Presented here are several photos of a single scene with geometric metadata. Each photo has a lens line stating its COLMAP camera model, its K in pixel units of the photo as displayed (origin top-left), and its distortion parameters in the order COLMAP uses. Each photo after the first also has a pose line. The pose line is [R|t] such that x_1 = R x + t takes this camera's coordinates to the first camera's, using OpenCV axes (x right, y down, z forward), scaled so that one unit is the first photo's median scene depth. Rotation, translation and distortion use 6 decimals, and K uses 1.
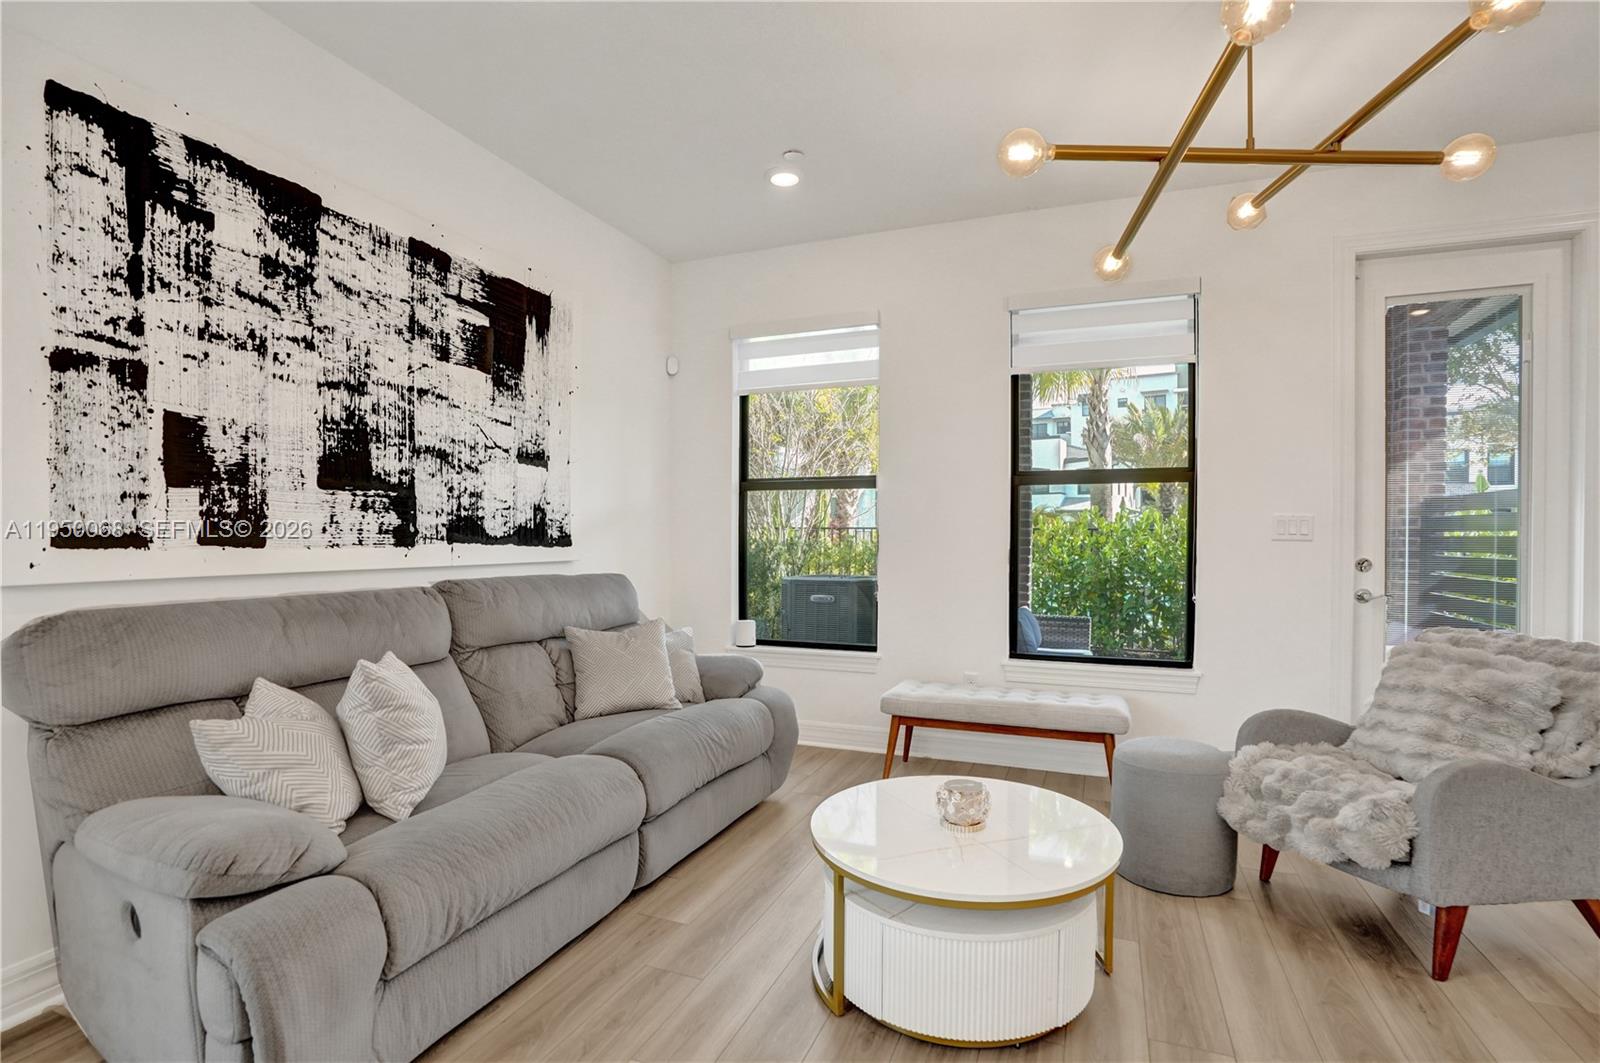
lens RADIAL K [[759.6, 0, 799.5], [0, 759.6, 543.8], [0, 0, 1]] dist [-0.055250, 0.021717]
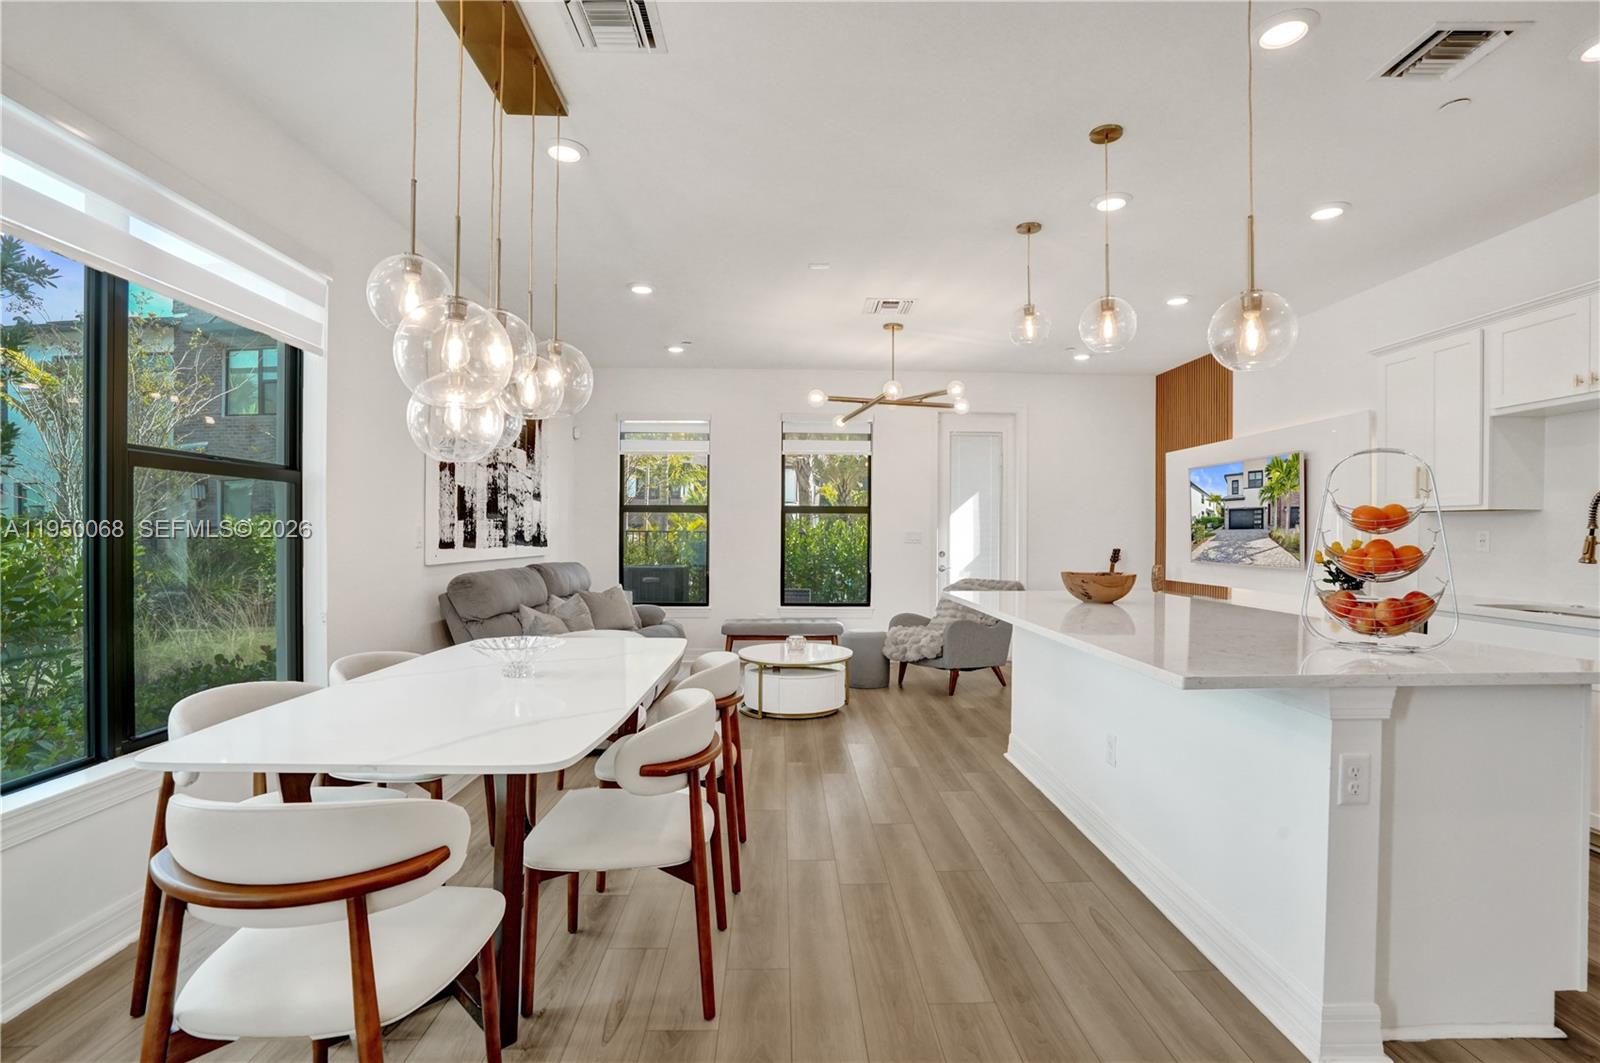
lens RADIAL K [[759.6, 0, 796.0], [0, 759.6, 540.2], [0, 0, 1]] dist [-0.055250, 0.021717]
pose [[0.920928, 0.000123, 0.389733, -0.607150], [0.000953, 0.999996, -0.002567, -0.008524], [-0.389731, 0.002736, 0.920925, -1.074887]]
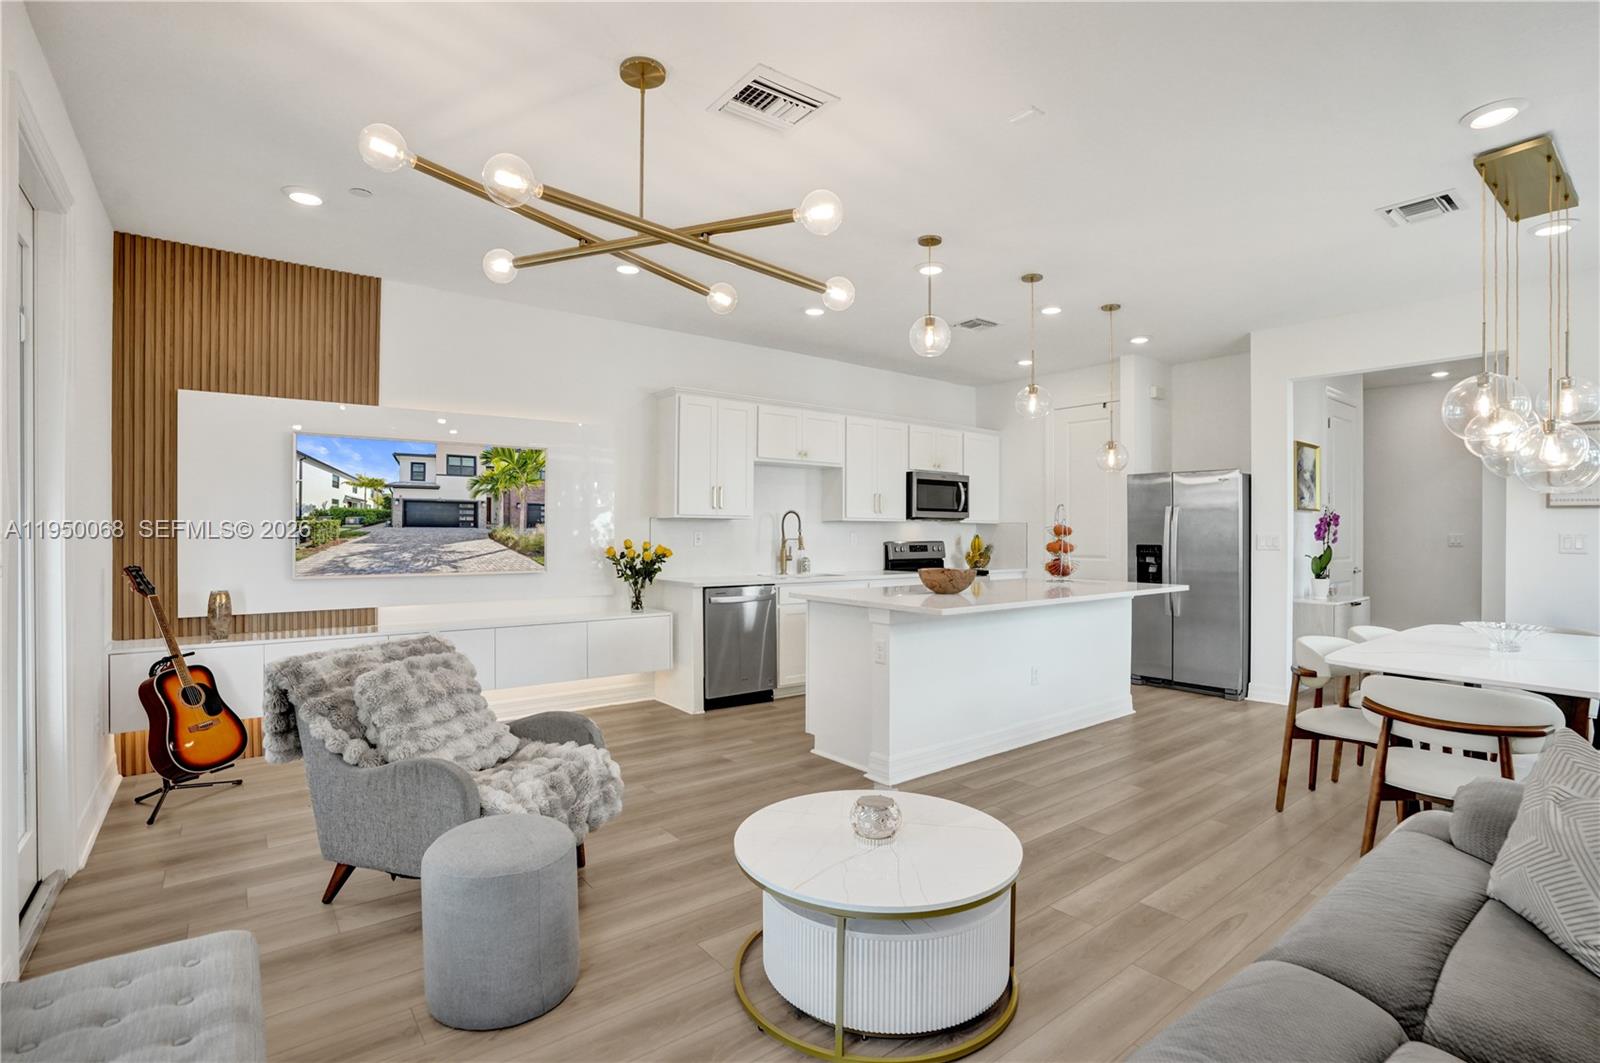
lens RADIAL K [[759.6, 0, 820.6], [0, 759.6, 543.1], [0, 0, 1]] dist [-0.055250, 0.021717]
pose [[-0.876330, -0.013768, 0.481515, -0.160917], [-0.000262, 0.999605, 0.028104, -0.056907], [-0.481712, 0.024503, -0.875987, 1.474948]]
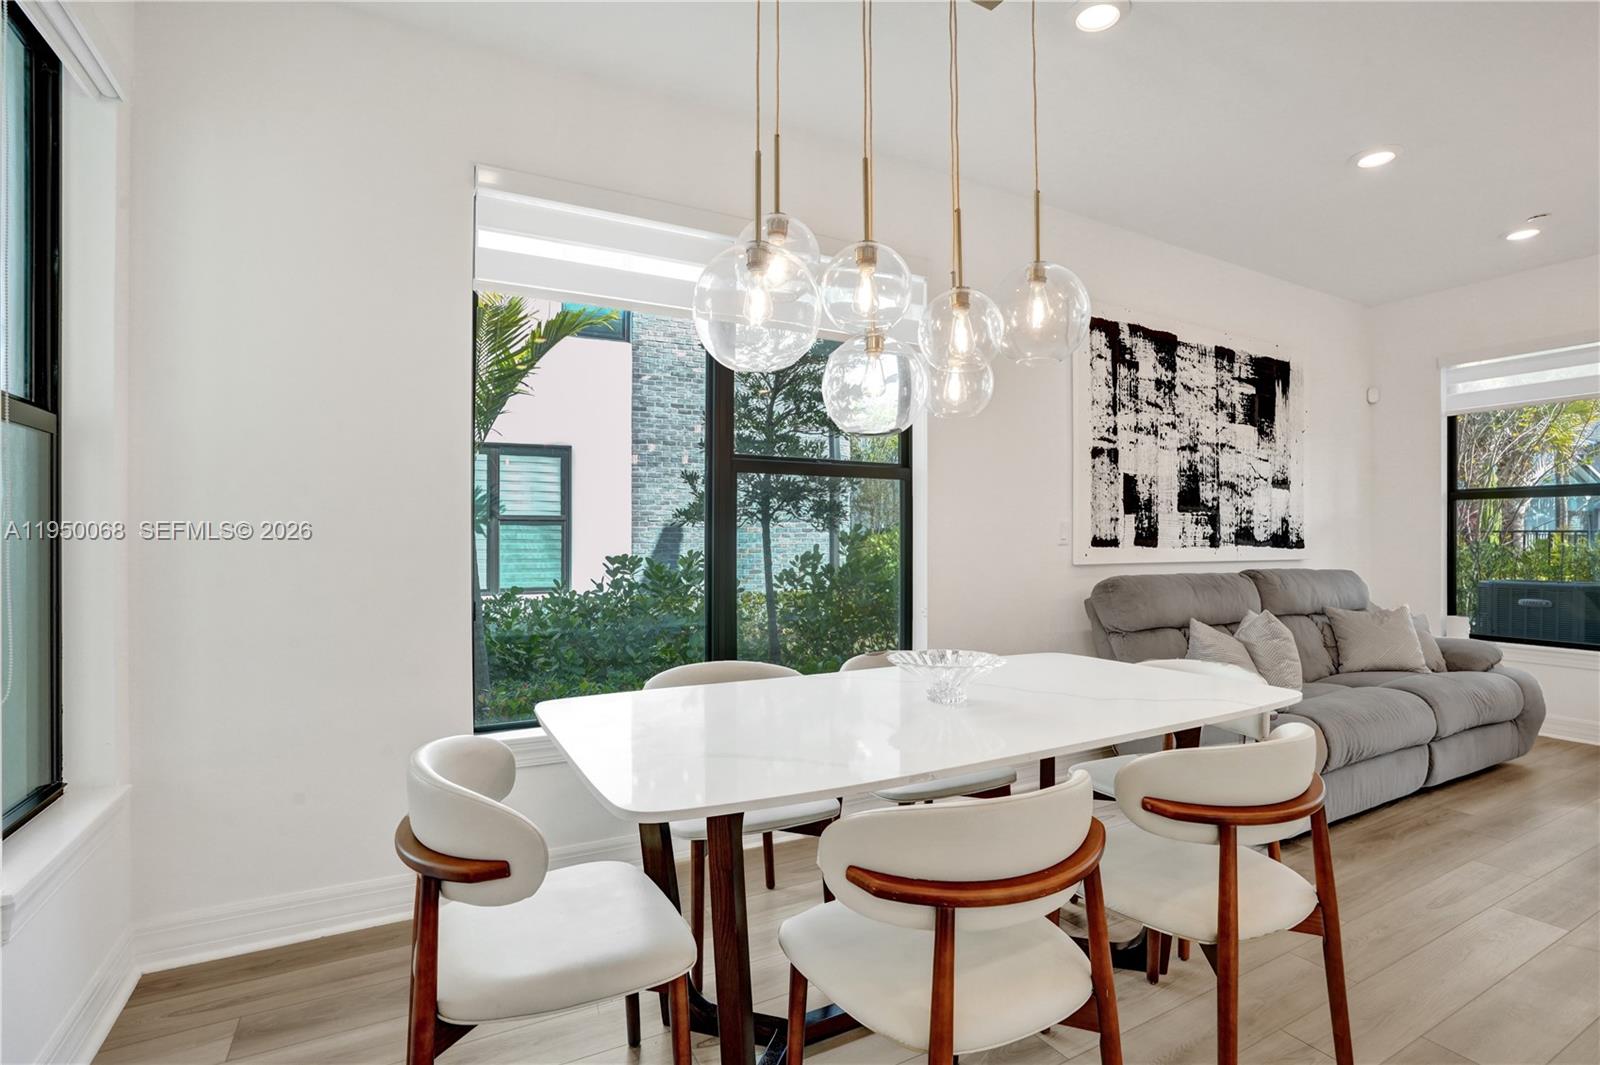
lens RADIAL K [[759.6, 0, 797.8], [0, 759.6, 538.3], [0, 0, 1]] dist [-0.055250, 0.021717]
pose [[0.773730, -0.002329, -0.633511, -0.221189], [-0.006460, 0.999912, -0.011566, 0.008712], [0.633483, 0.013041, 0.773647, -0.749314]]
